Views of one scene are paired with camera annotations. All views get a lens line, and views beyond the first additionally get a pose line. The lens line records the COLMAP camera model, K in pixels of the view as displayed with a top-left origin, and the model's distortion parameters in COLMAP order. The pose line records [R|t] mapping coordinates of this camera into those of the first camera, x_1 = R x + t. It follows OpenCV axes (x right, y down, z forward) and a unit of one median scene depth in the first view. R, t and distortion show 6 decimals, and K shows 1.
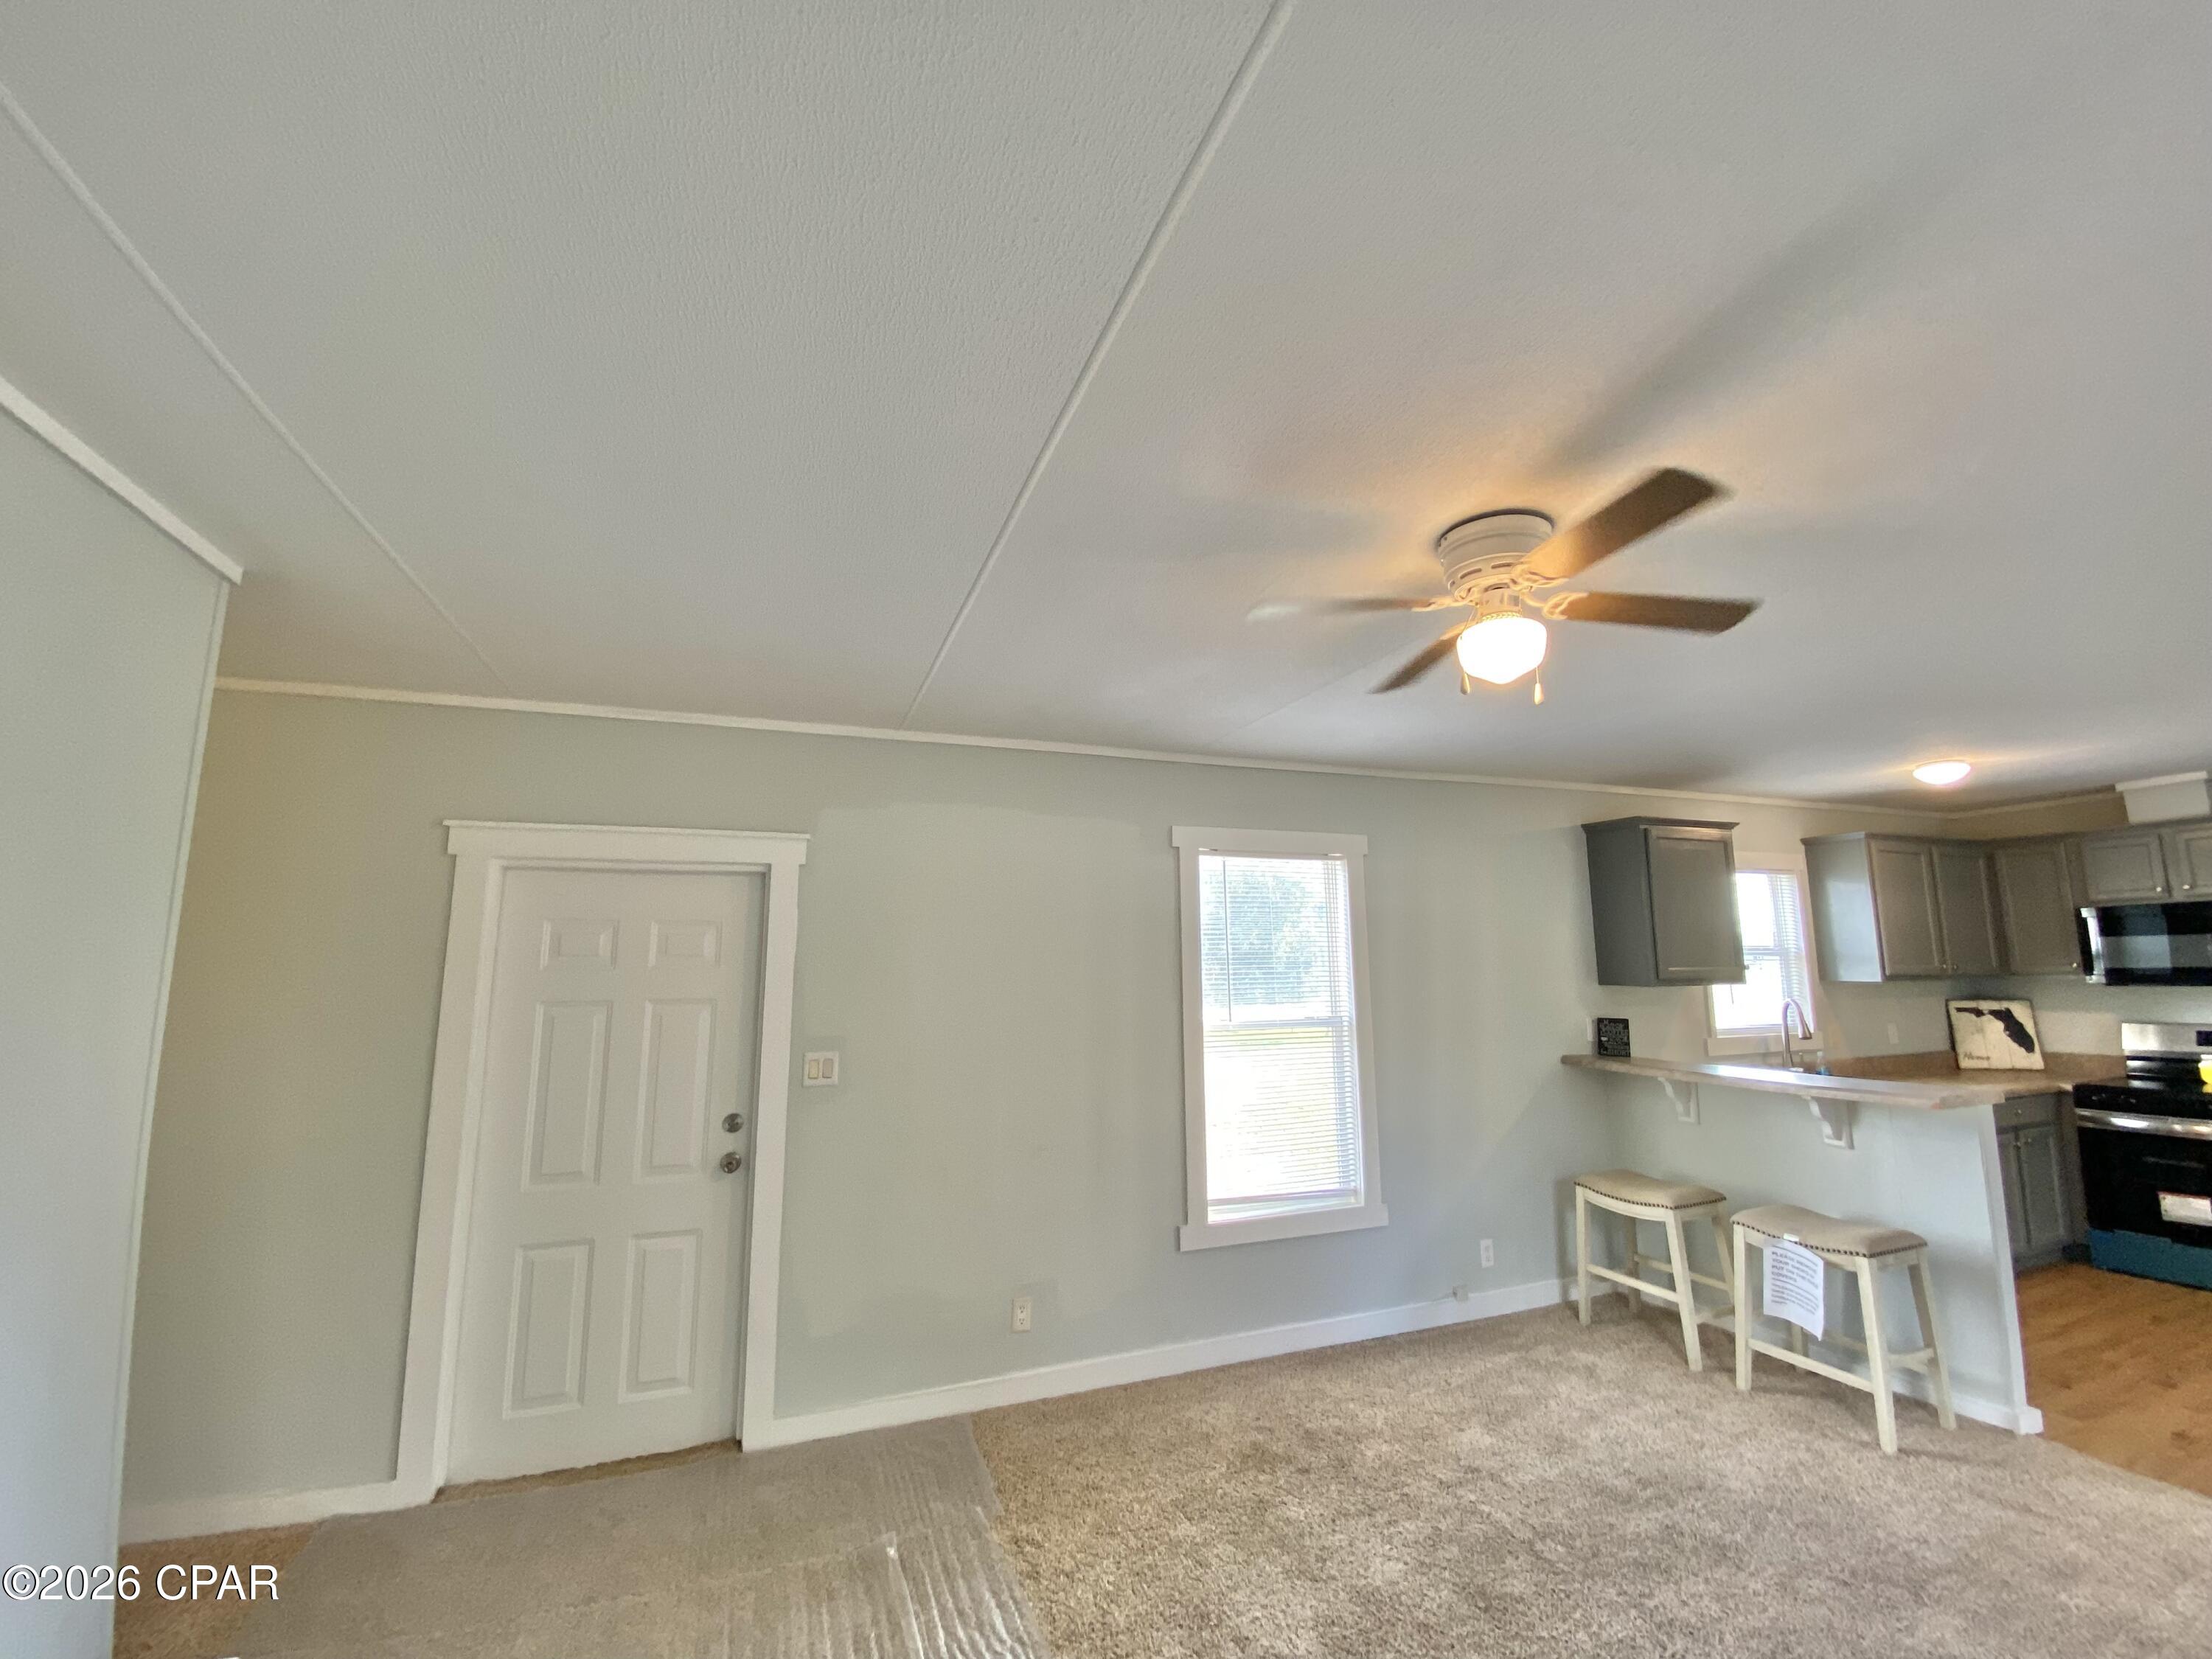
lens RADIAL K [[898.0, 0, 1108.3], [0, 898.0, 826.8], [0, 0, 1]] dist [0.015494, -0.017647]
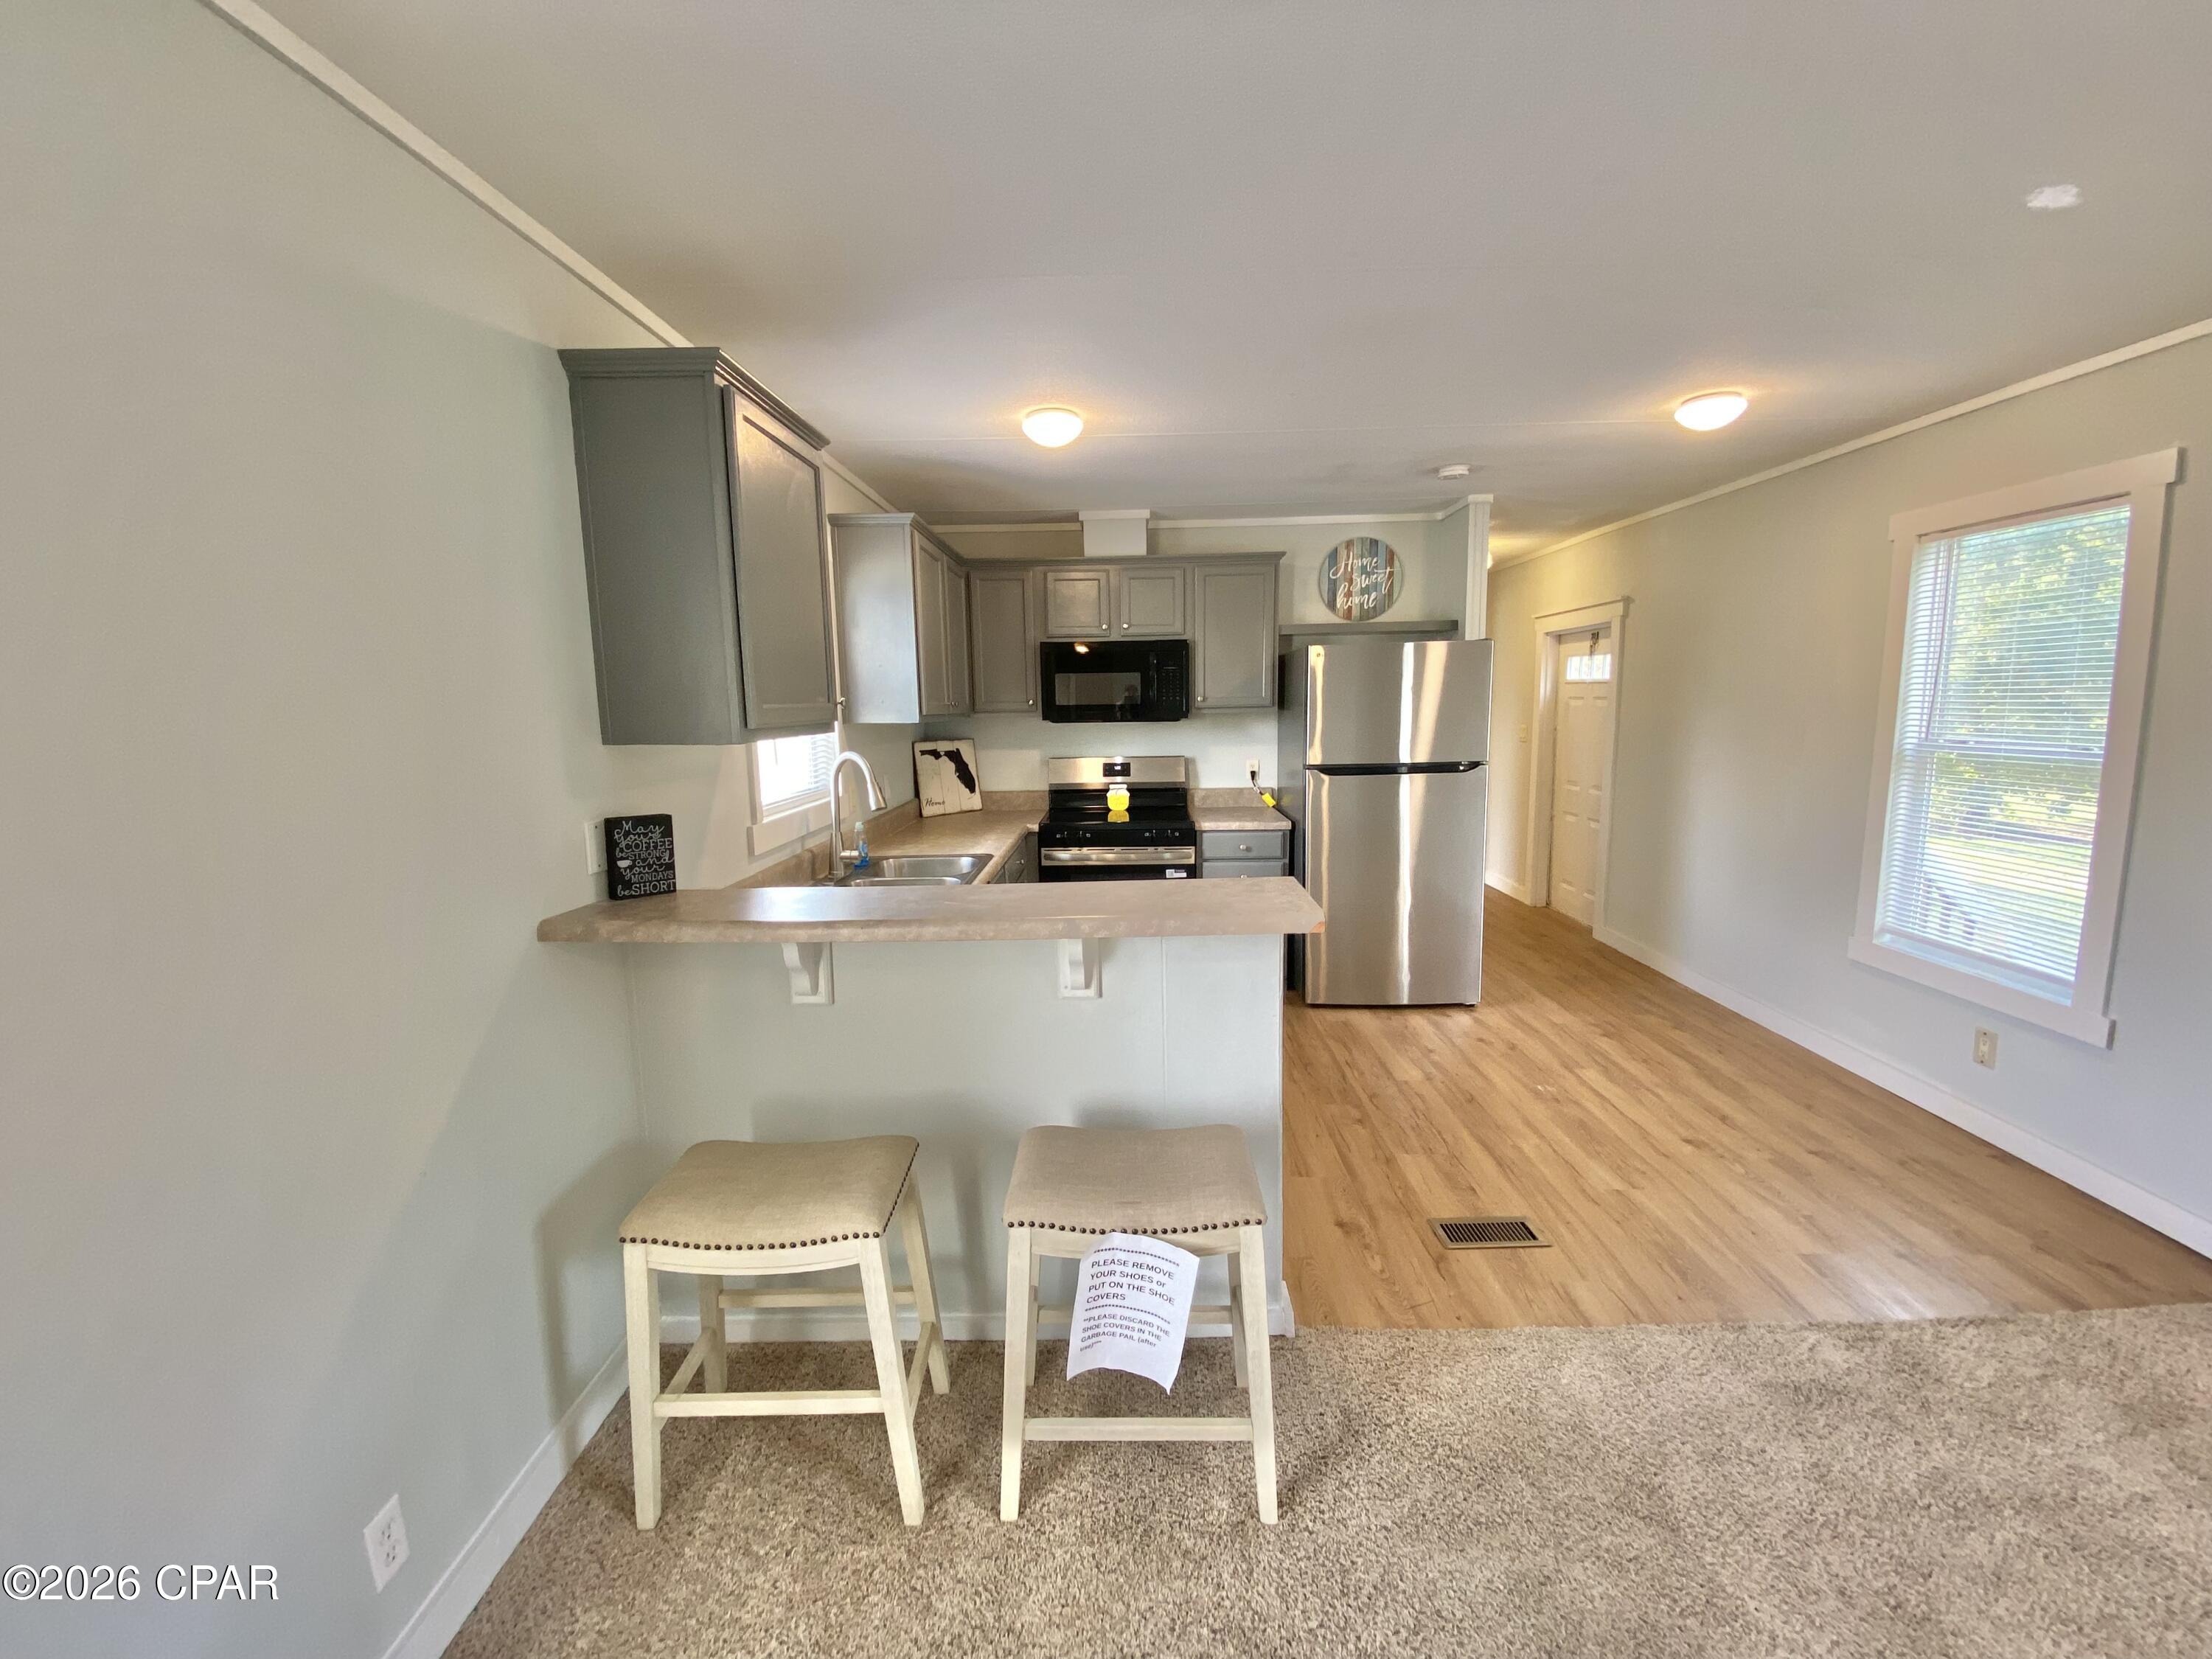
lens RADIAL K [[885.7, 0, 1101.9], [0, 885.7, 831.6], [0, 0, 1]] dist [0.041693, -0.038151]
pose [[0.369951, -0.140092, 0.918428, 0.283418], [-0.121601, 0.972760, 0.197362, 0.125987], [-0.921059, -0.184696, 0.342838, 0.775074]]
